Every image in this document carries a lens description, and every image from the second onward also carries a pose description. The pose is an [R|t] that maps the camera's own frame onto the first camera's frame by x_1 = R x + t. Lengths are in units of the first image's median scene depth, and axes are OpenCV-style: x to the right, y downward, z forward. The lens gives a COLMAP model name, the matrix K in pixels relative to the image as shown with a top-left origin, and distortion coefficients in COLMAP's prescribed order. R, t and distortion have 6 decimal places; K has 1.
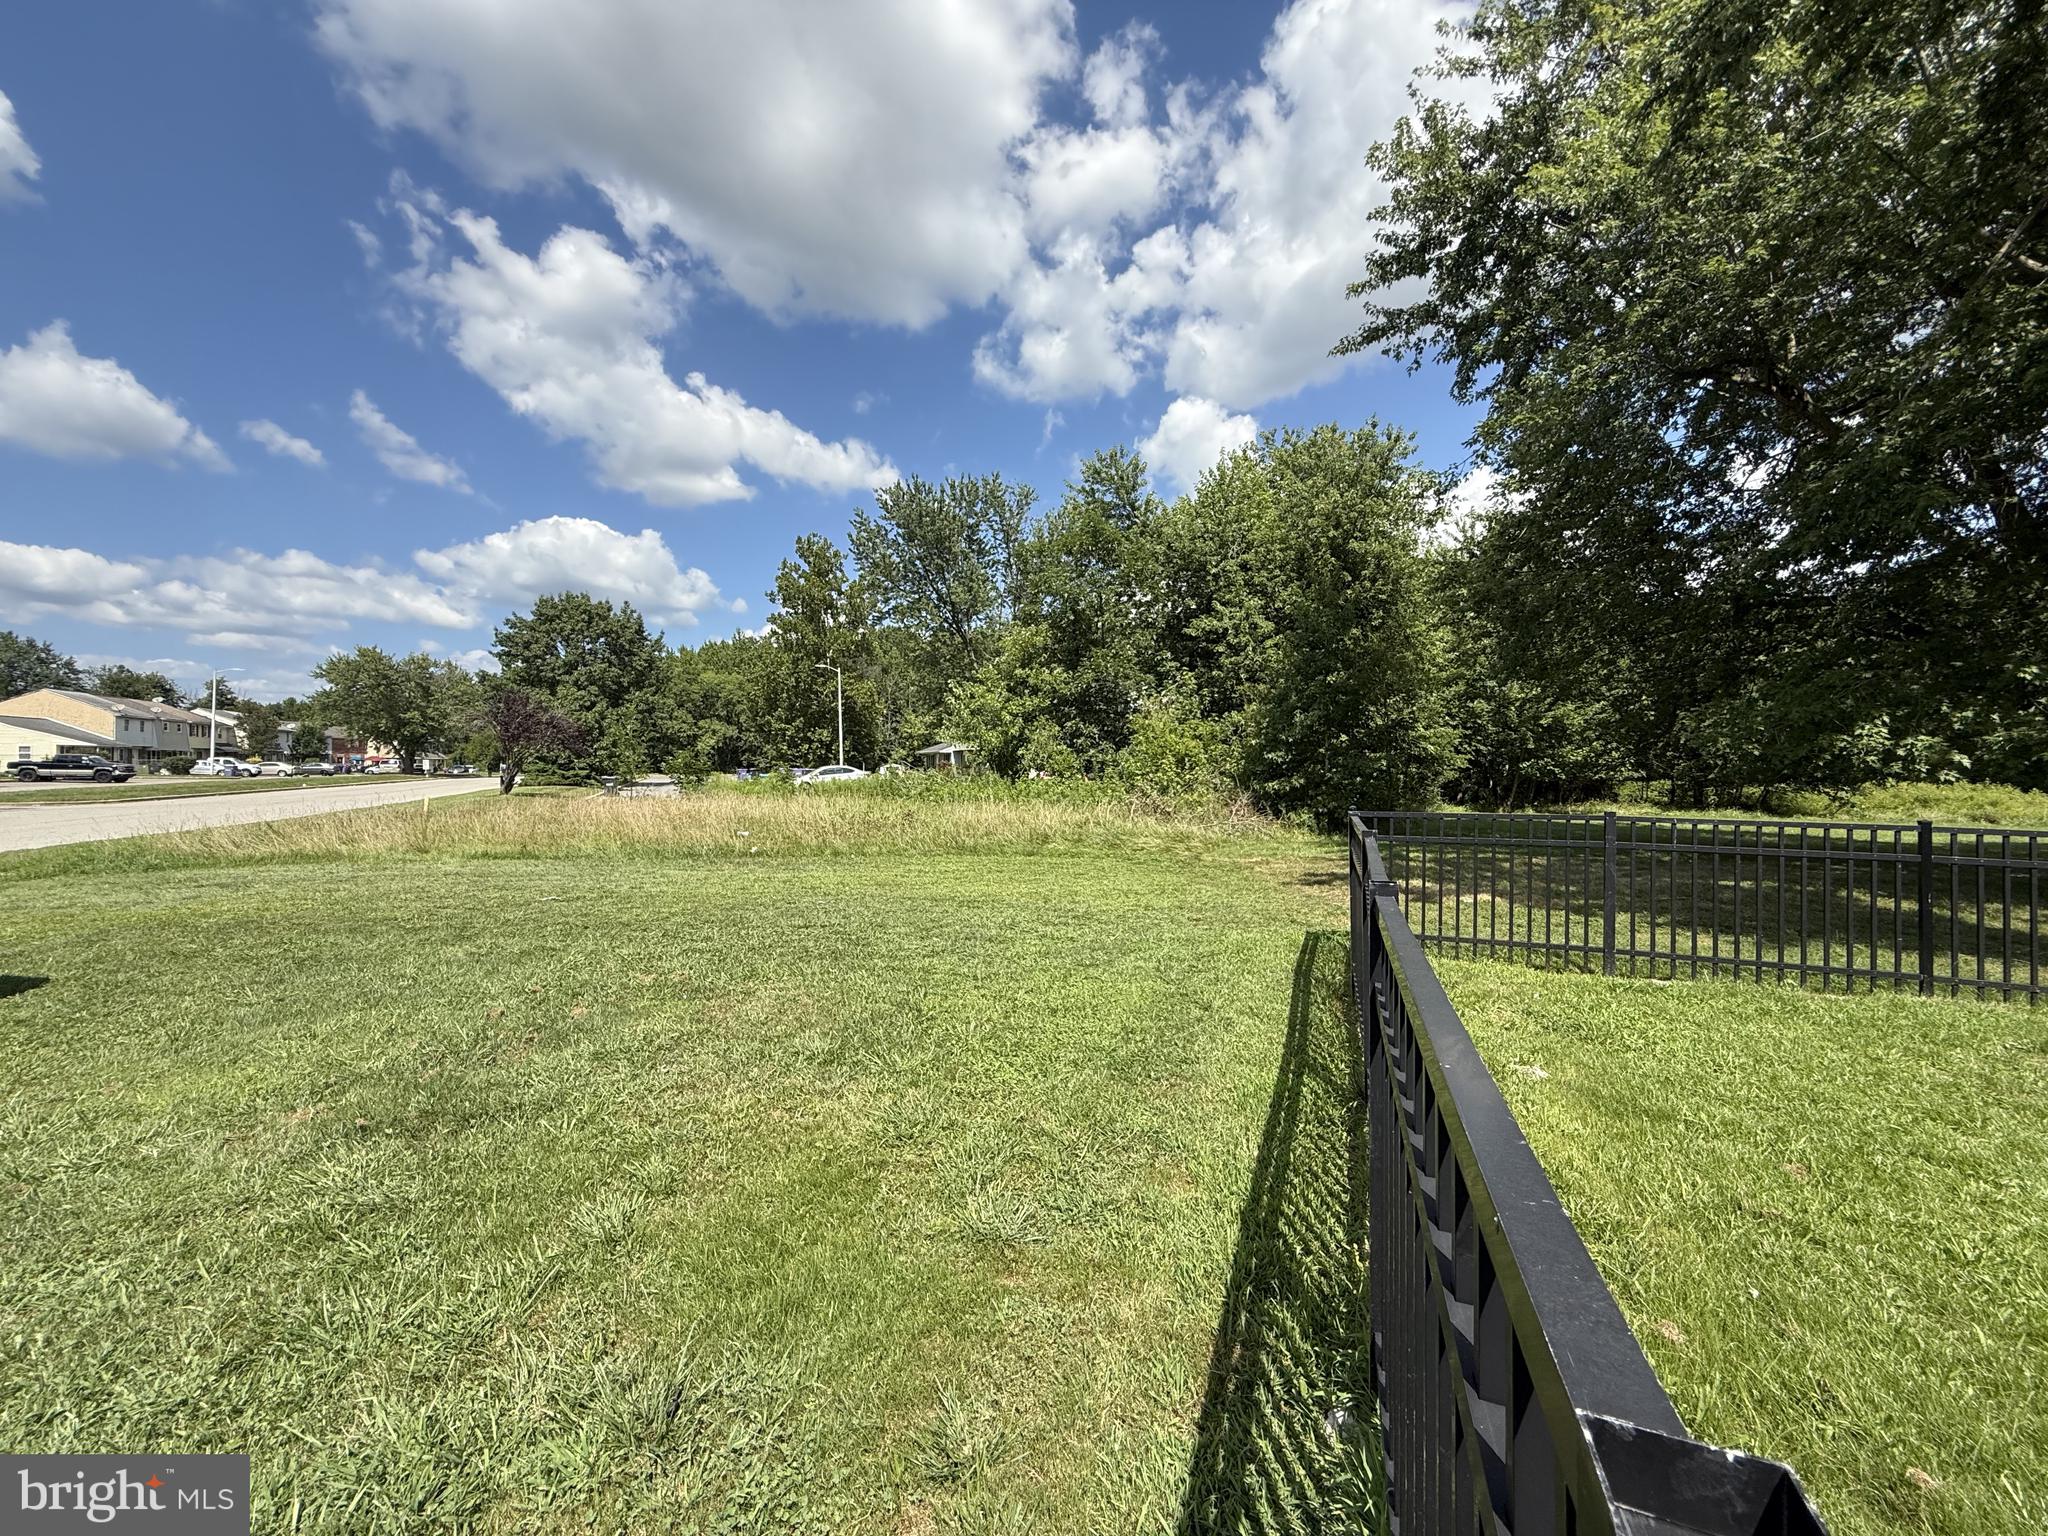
lens RADIAL K [[816.0, 0, 1023.5], [0, 816.0, 765.6], [0, 0, 1]] dist [-0.001967, 0.000868]
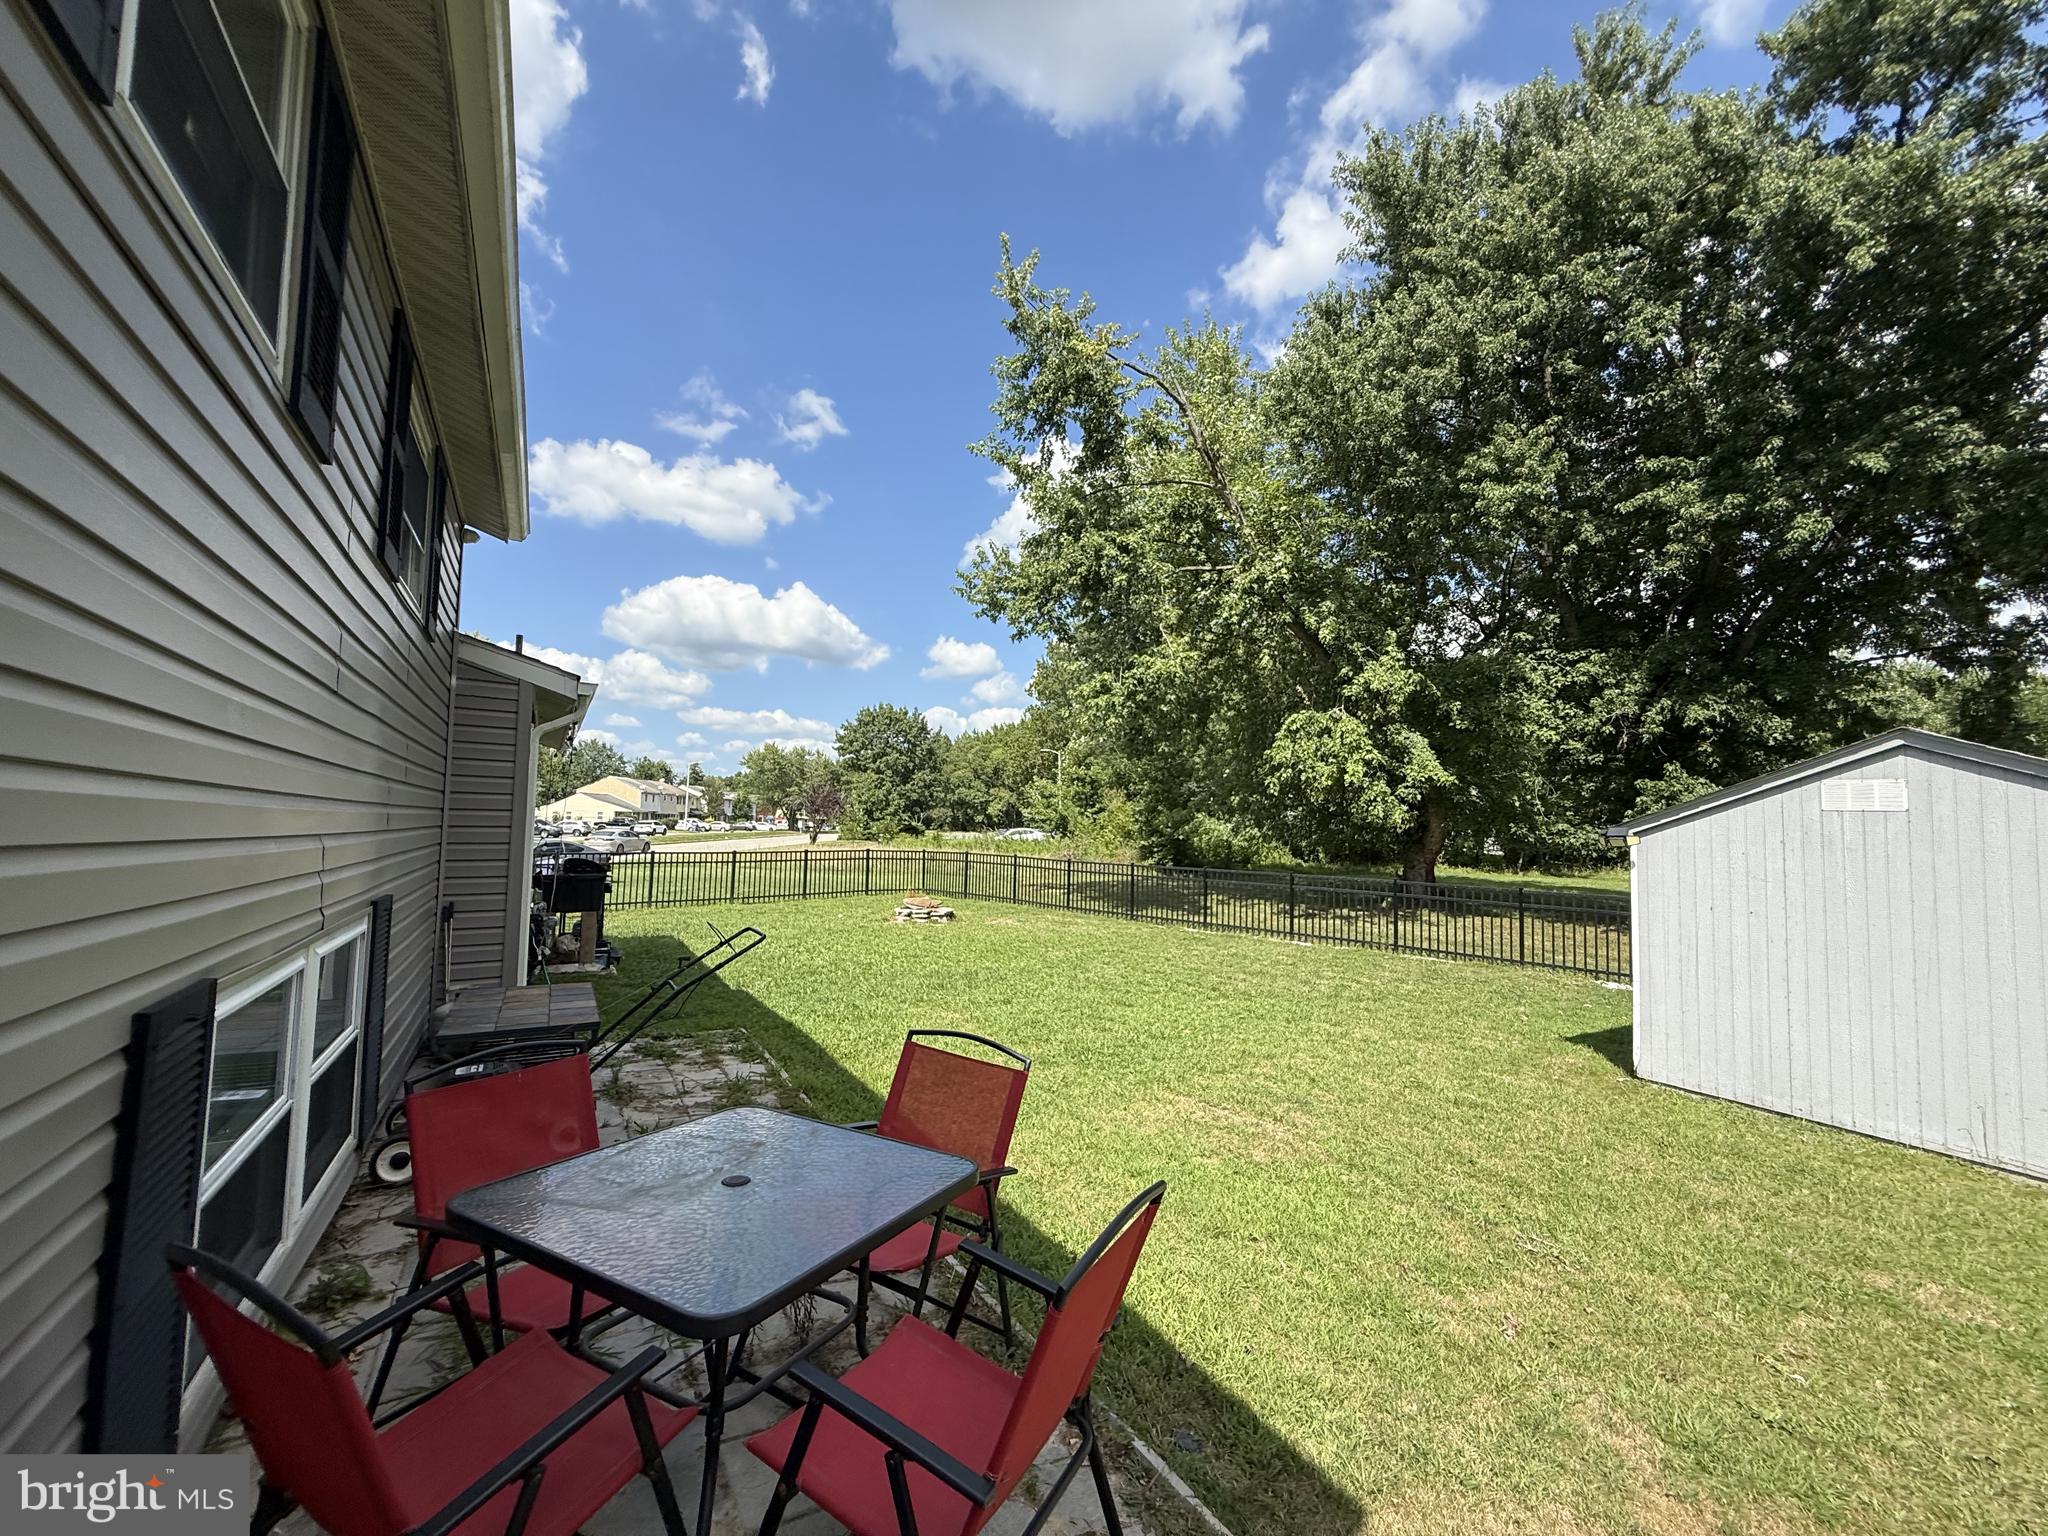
lens RADIAL K [[816.0, 0, 1023.5], [0, 816.0, 765.6], [0, 0, 1]] dist [-0.001967, 0.000868]
pose [[0.920452, -0.021933, -0.390240, 0.171453], [-0.006698, 0.997393, -0.071855, -0.003288], [0.390798, 0.068752, 0.917905, -0.151666]]
